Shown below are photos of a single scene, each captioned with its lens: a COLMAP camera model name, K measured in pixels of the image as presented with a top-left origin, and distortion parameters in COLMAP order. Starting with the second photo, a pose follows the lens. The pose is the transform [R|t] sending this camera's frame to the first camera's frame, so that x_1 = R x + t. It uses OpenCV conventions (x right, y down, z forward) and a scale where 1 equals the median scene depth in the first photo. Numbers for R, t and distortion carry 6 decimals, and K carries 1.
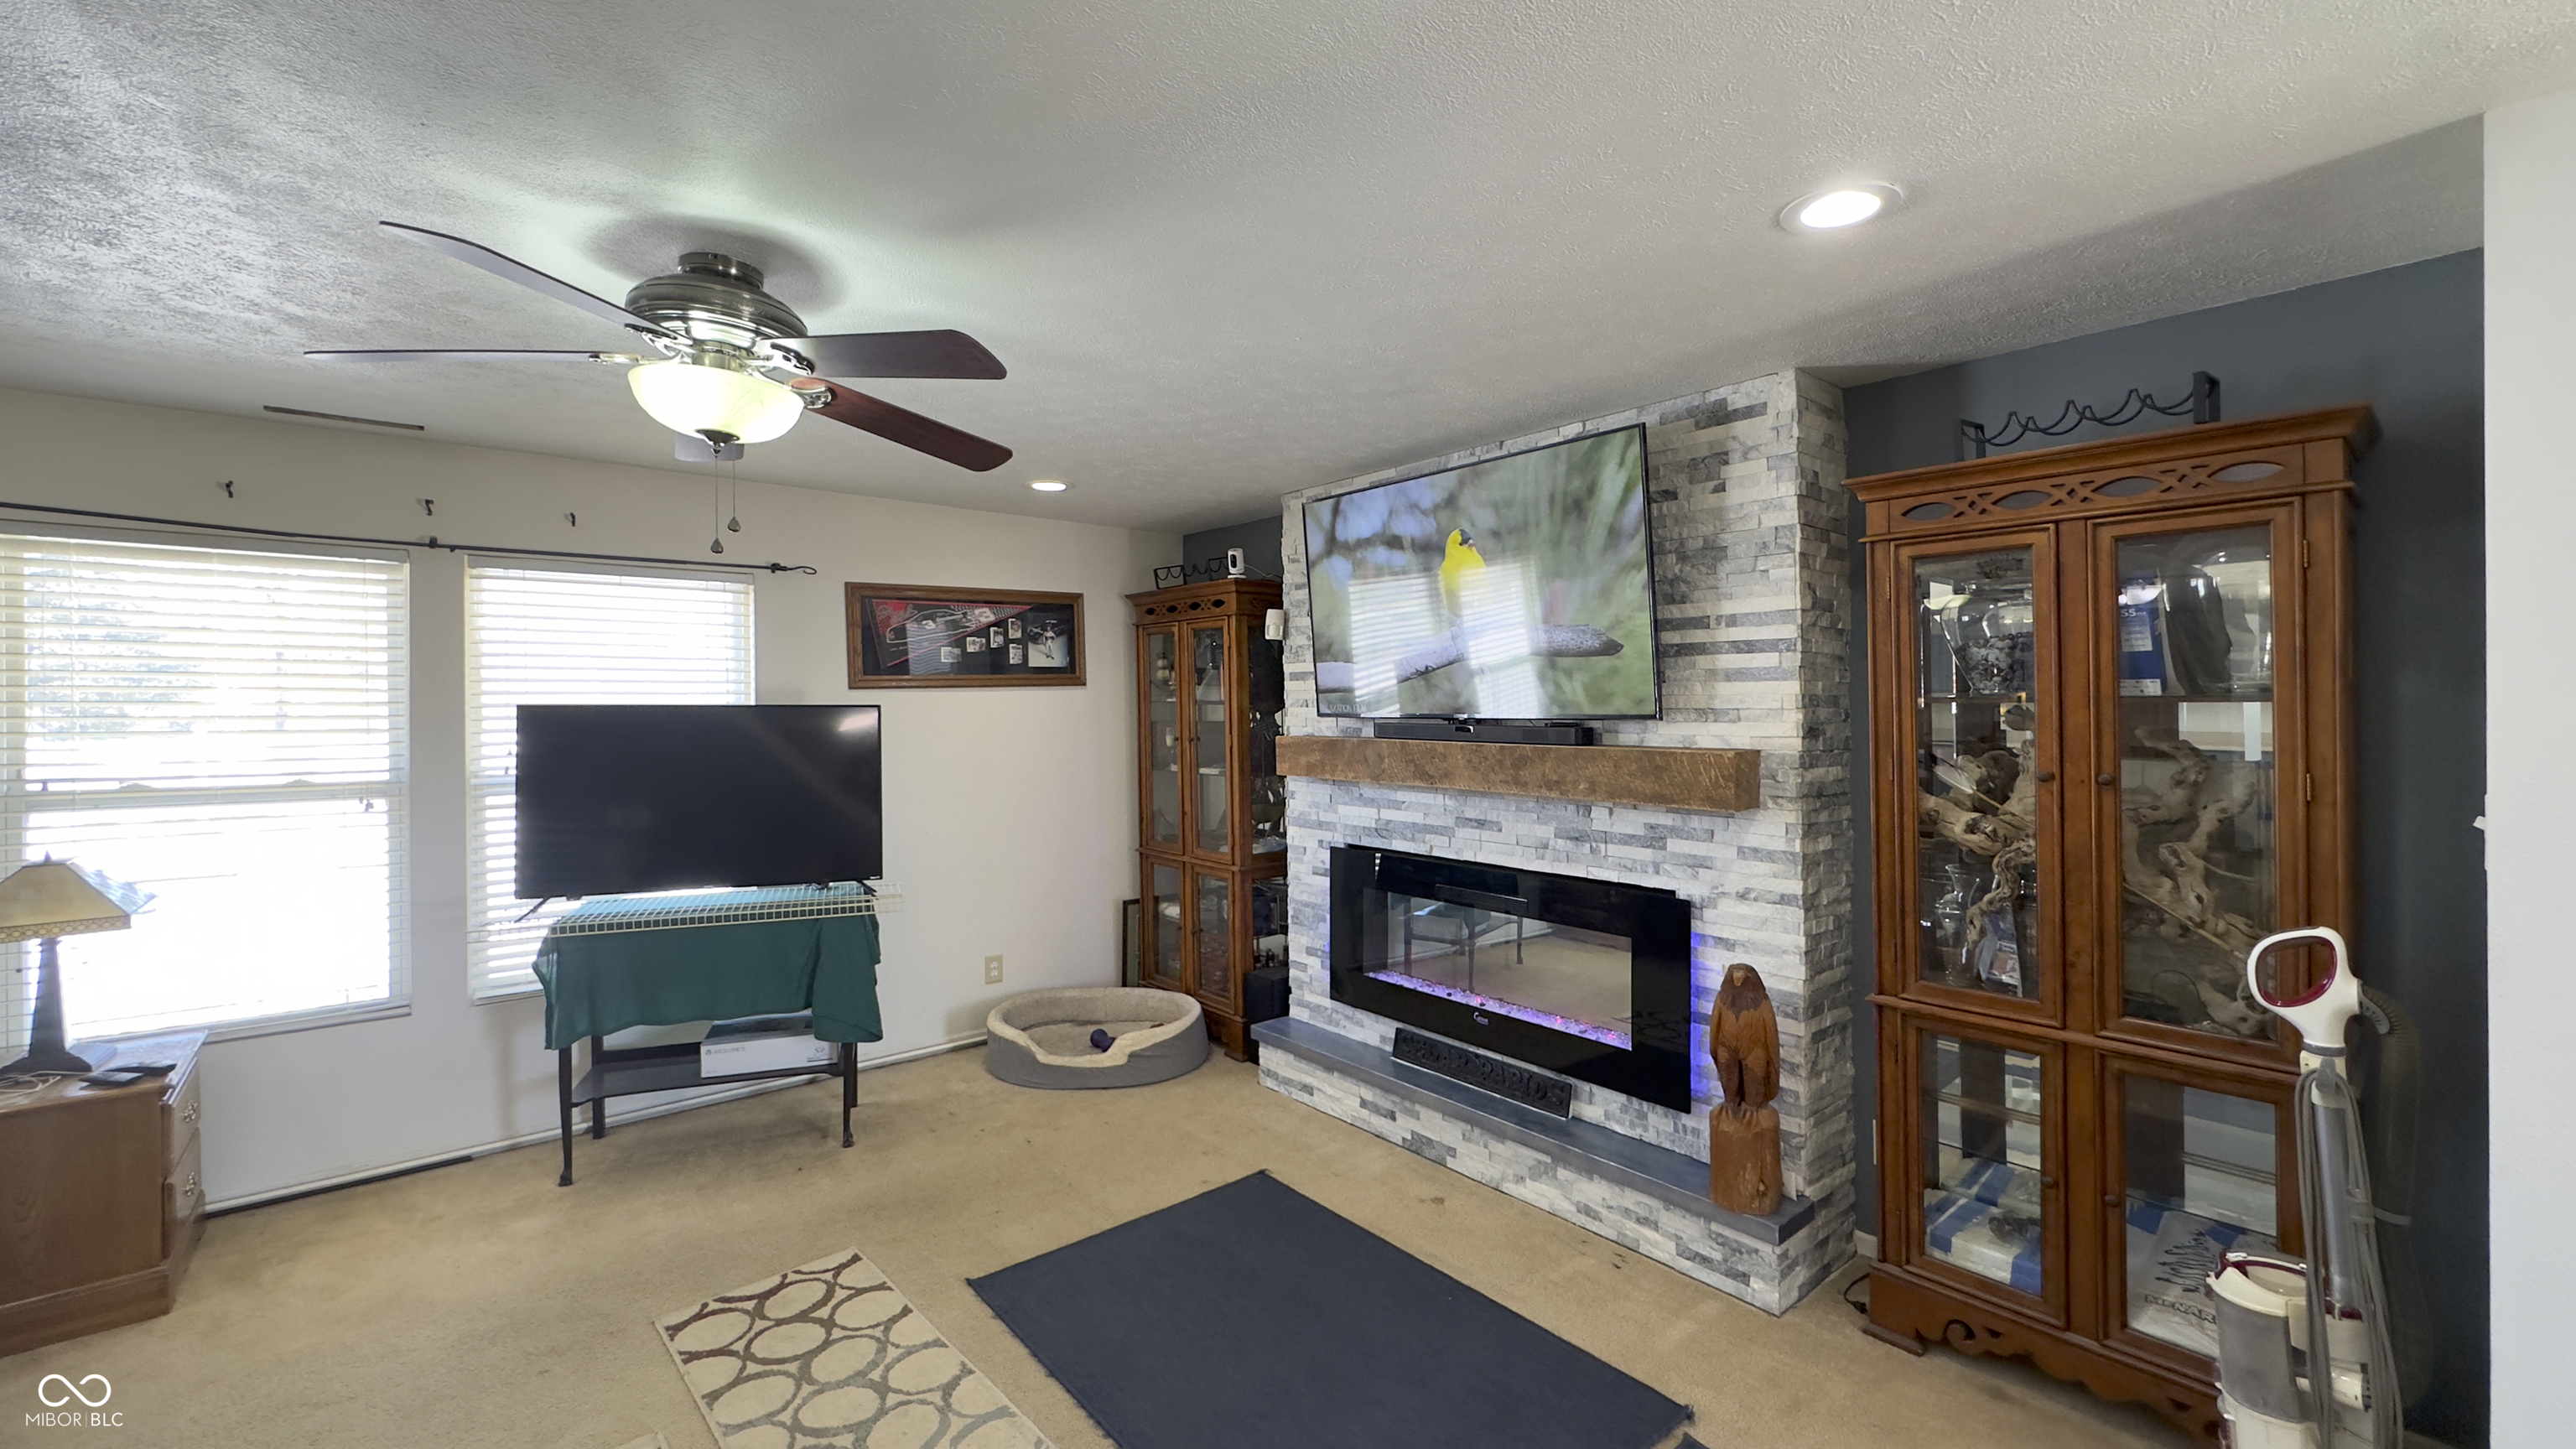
lens RADIAL K [[1032.4, 0, 1283.4], [0, 1032.4, 756.3], [0, 0, 1]] dist [-0.001174, 0.000096]
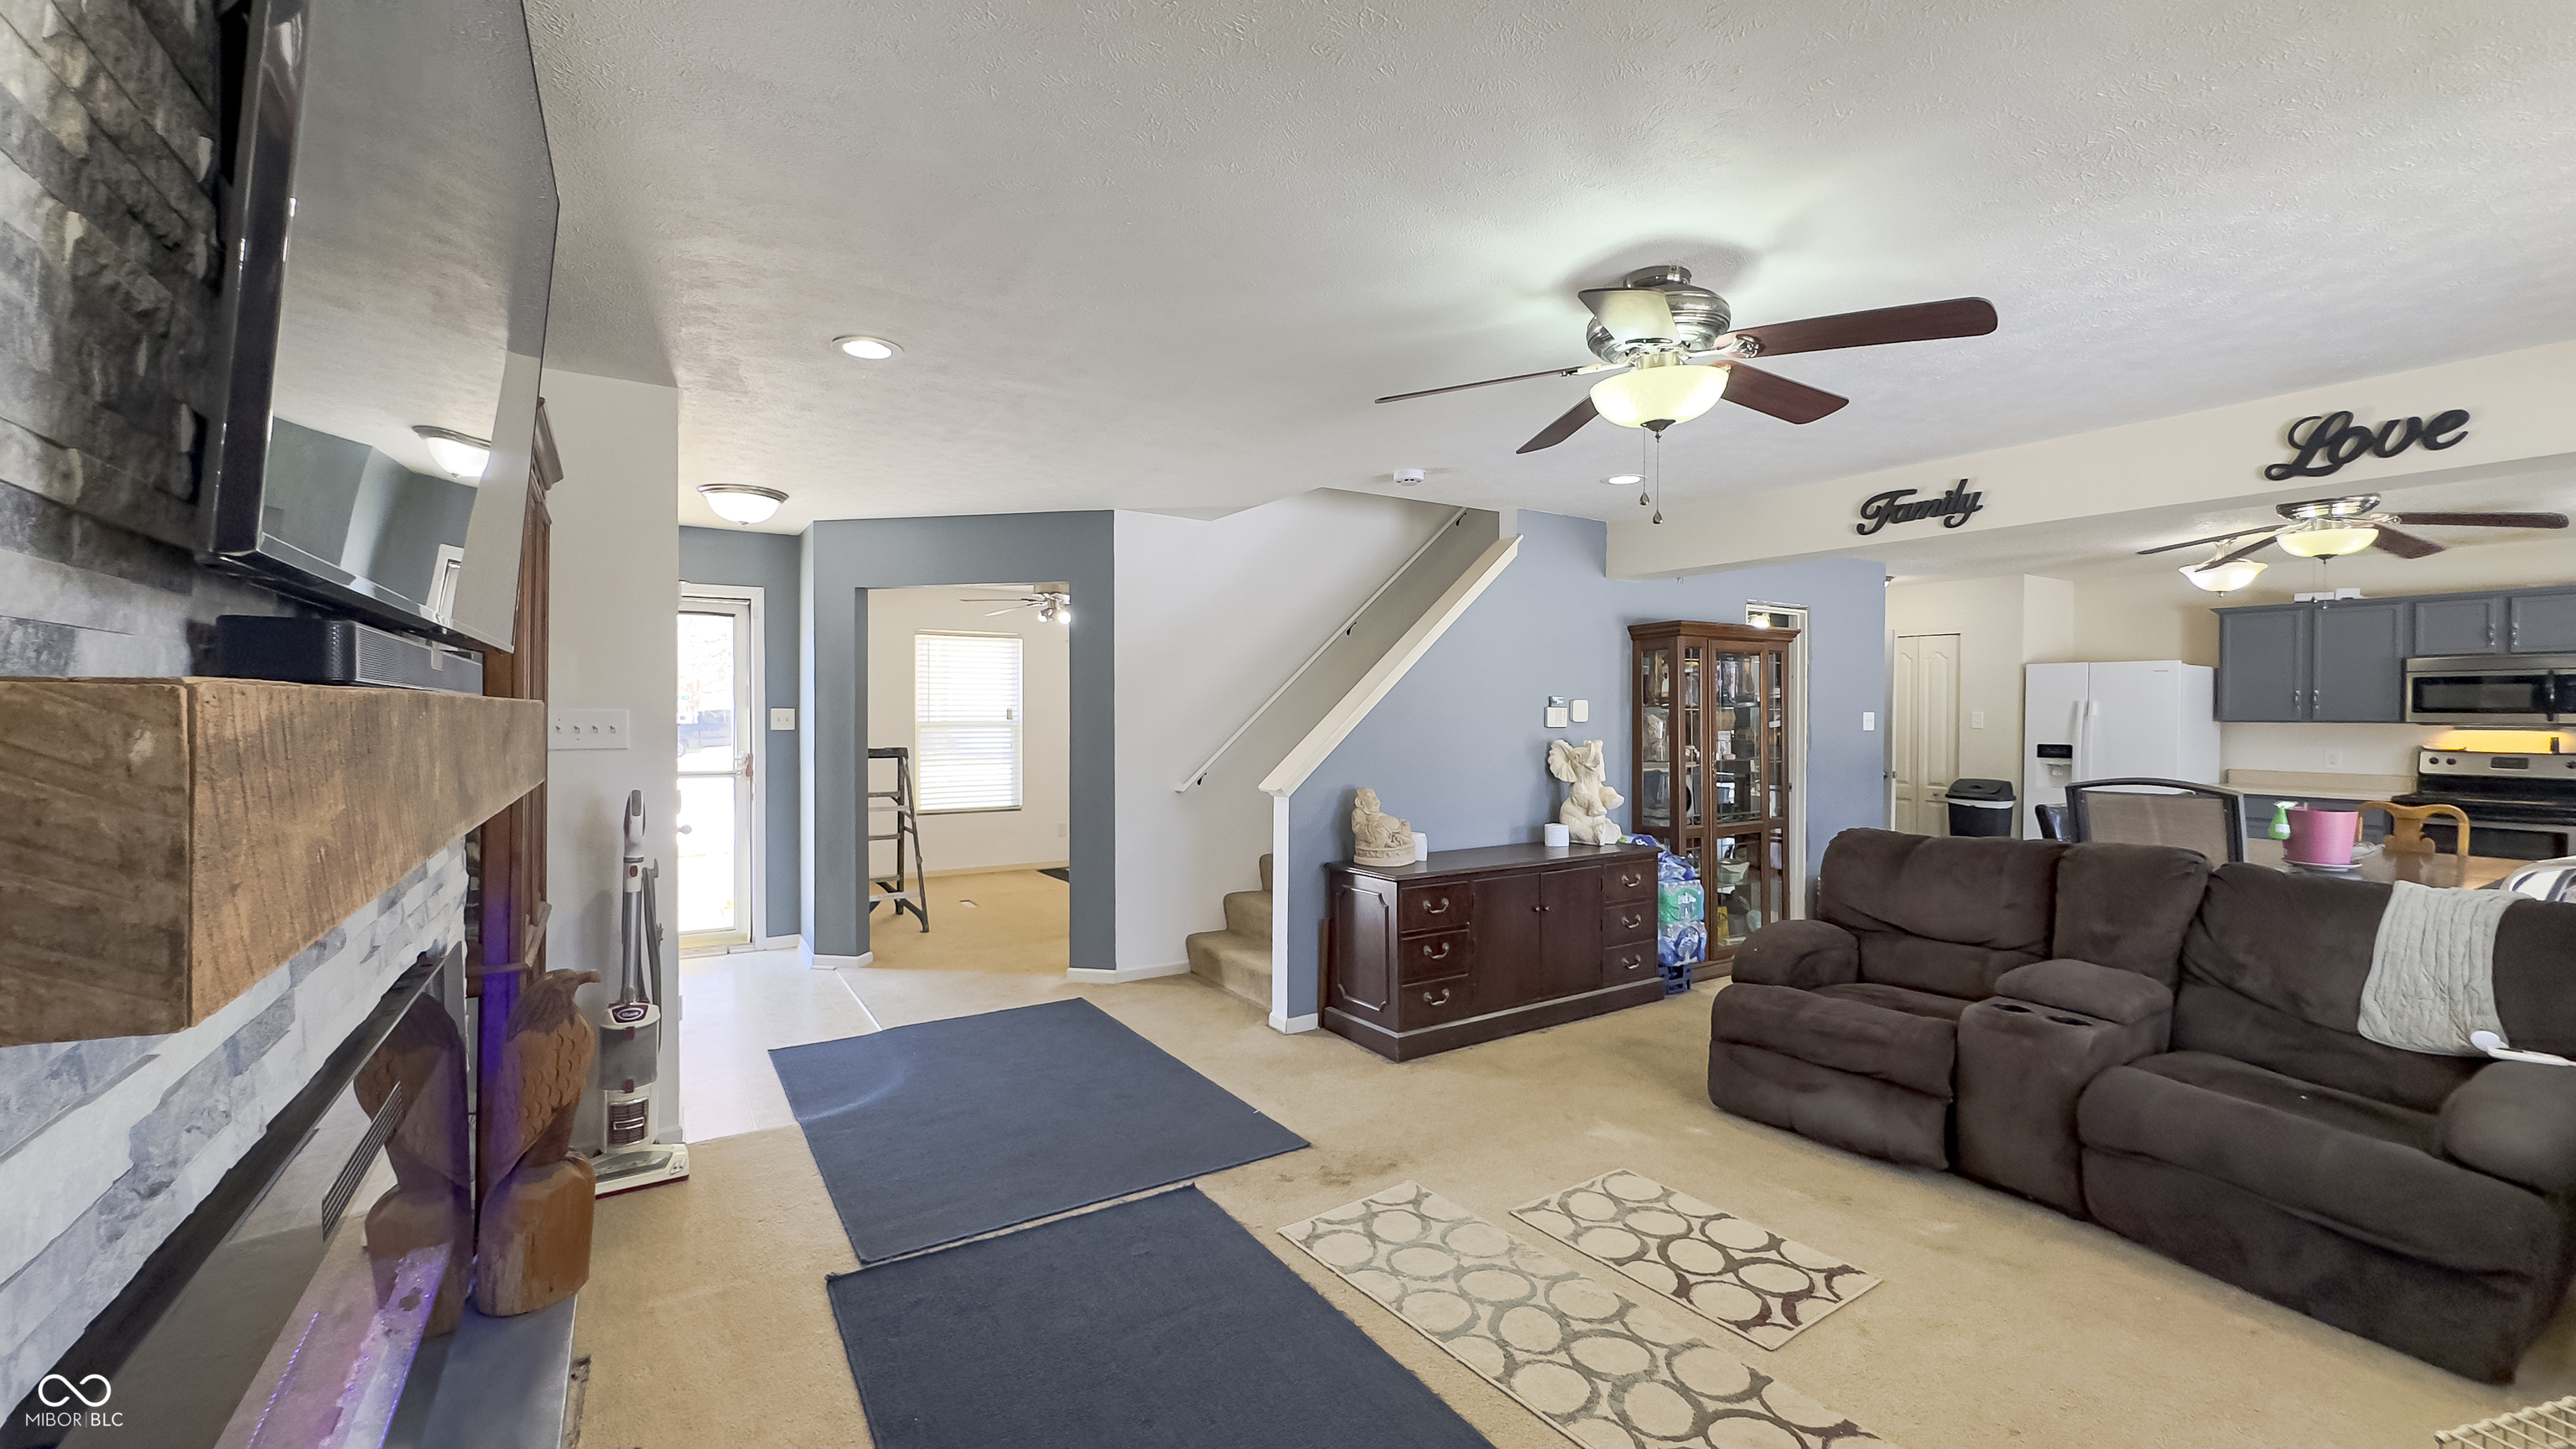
lens RADIAL K [[1036.6, 0, 1278.0], [0, 1036.6, 715.8], [0, 0, 1]] dist [-0.000483, 0.000055]
pose [[-0.989477, -0.005978, 0.144564, -0.174888], [0.000657, 0.998950, 0.045807, -0.021470], [-0.144686, 0.045420, -0.988435, 1.389937]]
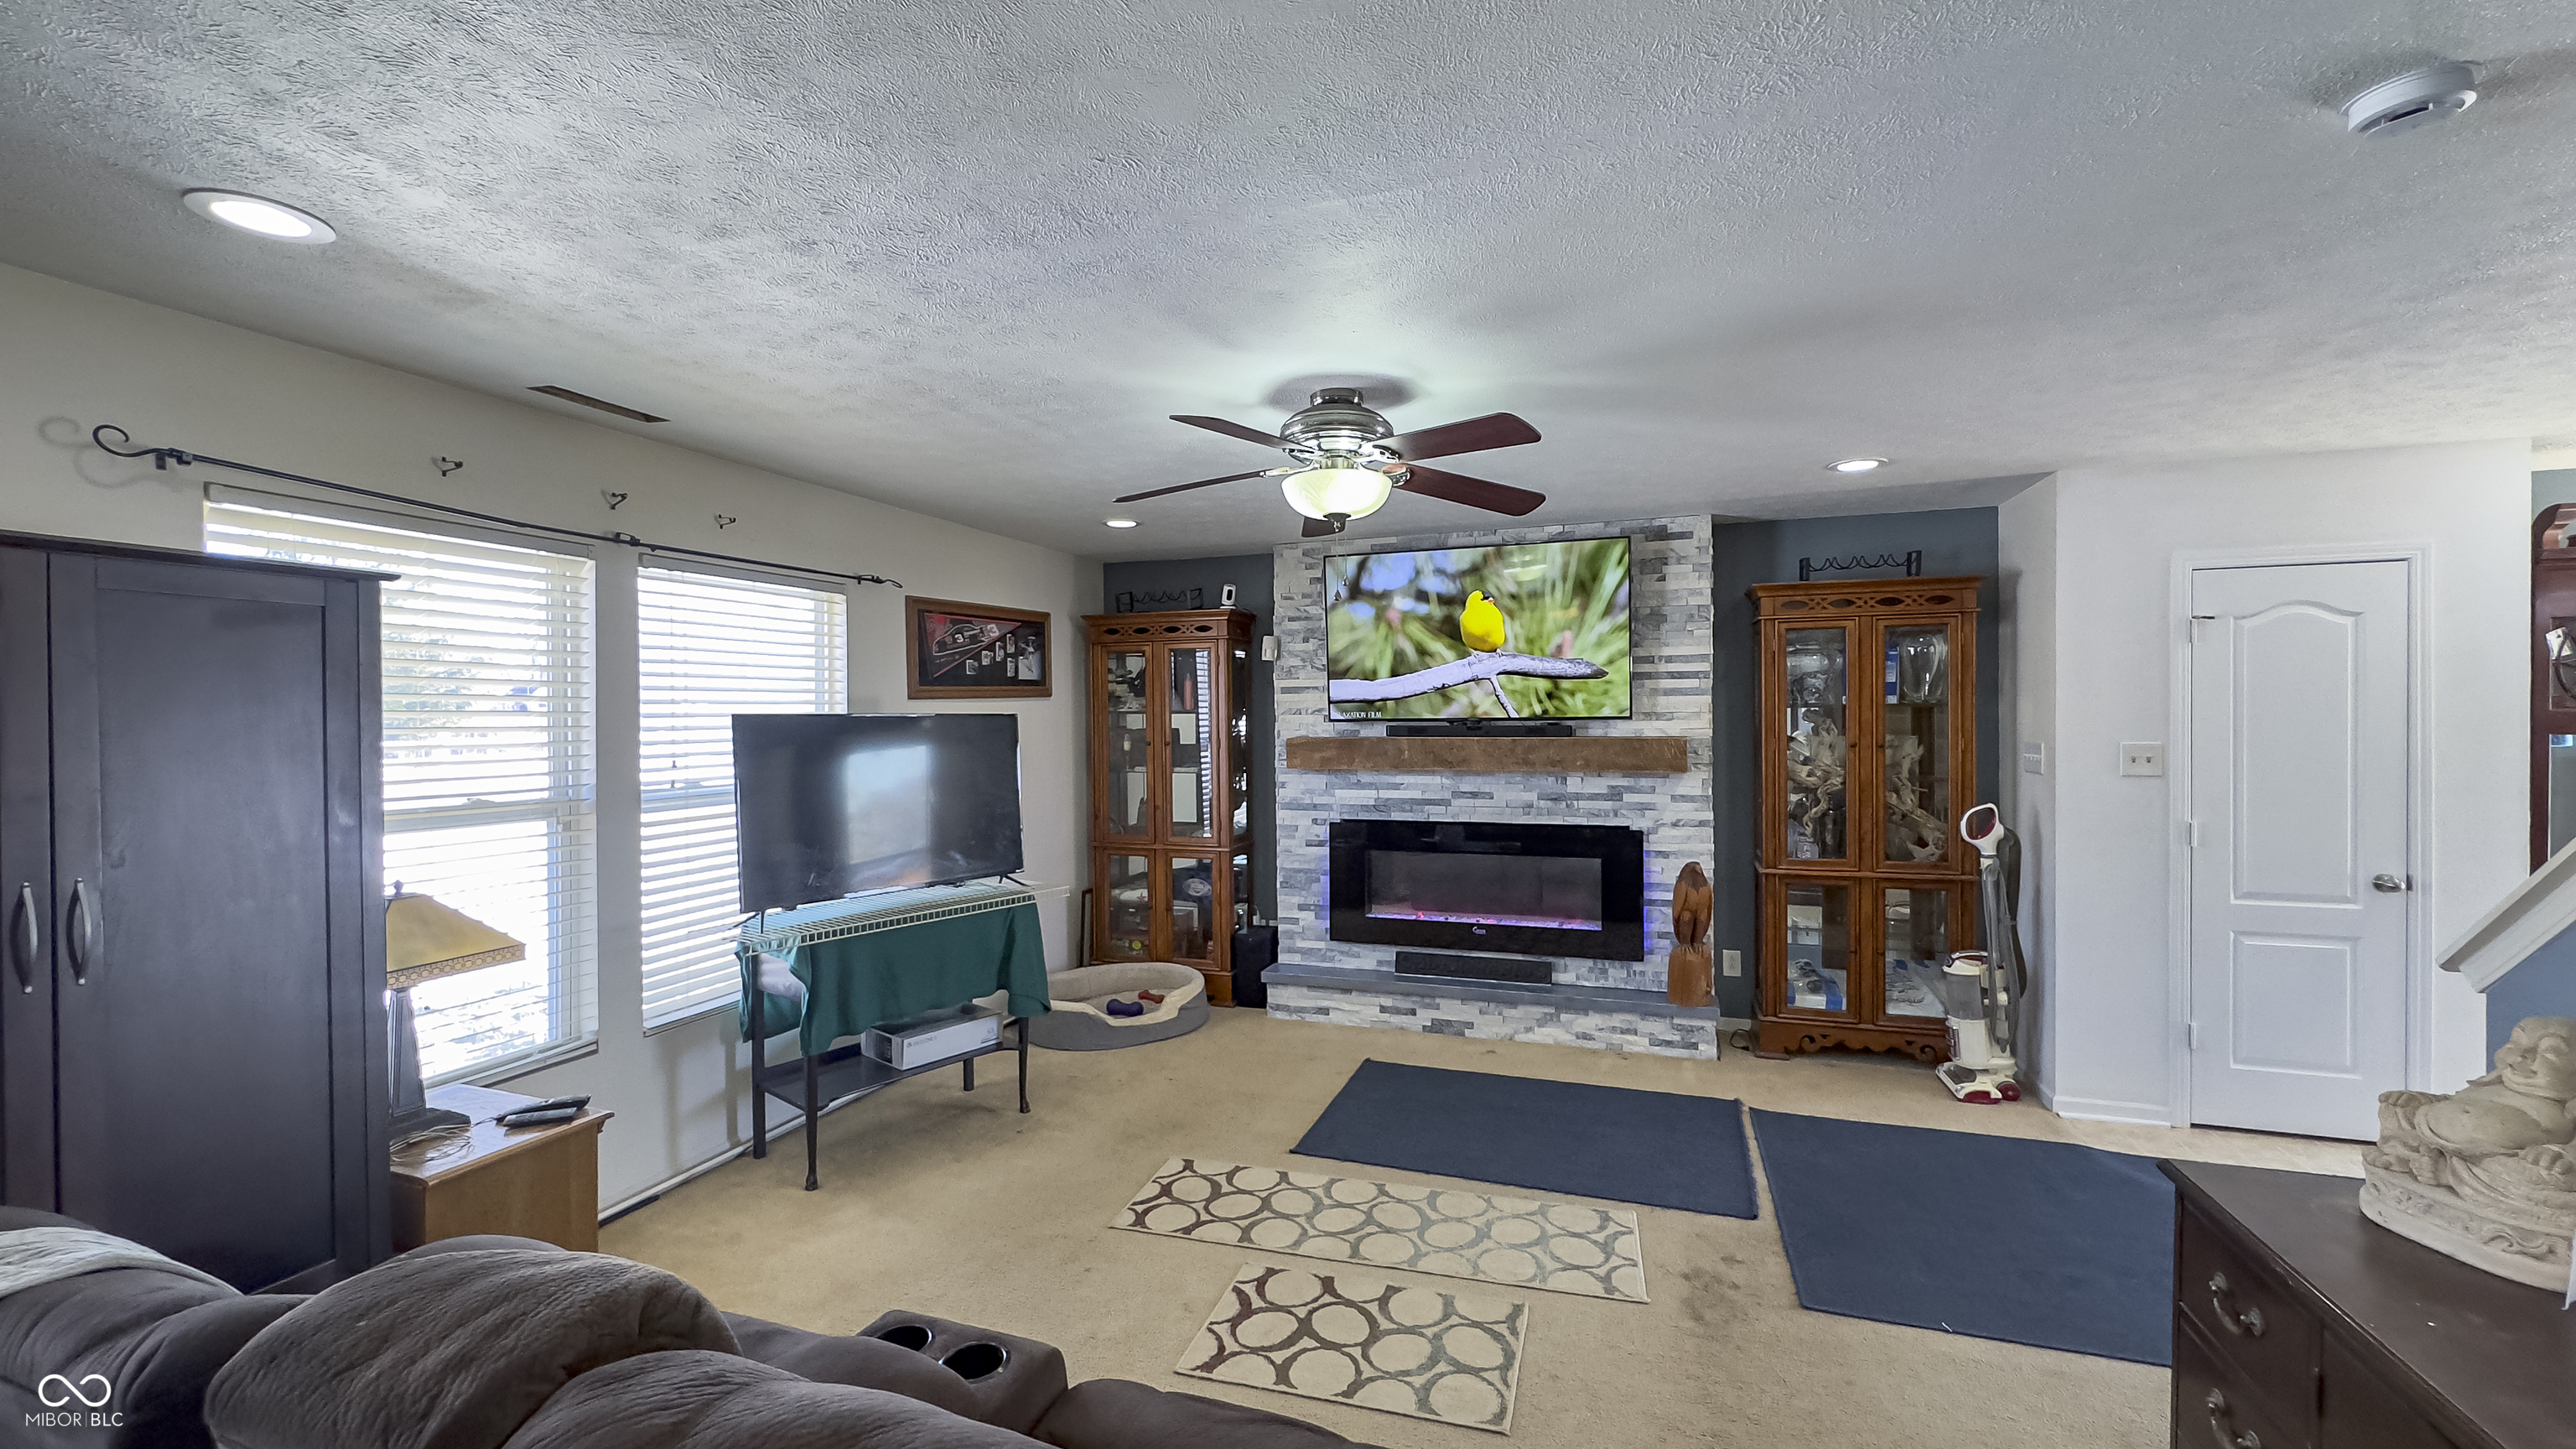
lens RADIAL K [[1019.2, 0, 1296.6], [0, 1019.2, 786.1], [0, 0, 1]] dist [-0.001363, -0.000071]
pose [[0.863365, -0.039663, 0.503019, -0.789923], [0.031376, 0.999197, 0.024933, 0.011181], [-0.503604, -0.005744, 0.863916, -0.101232]]
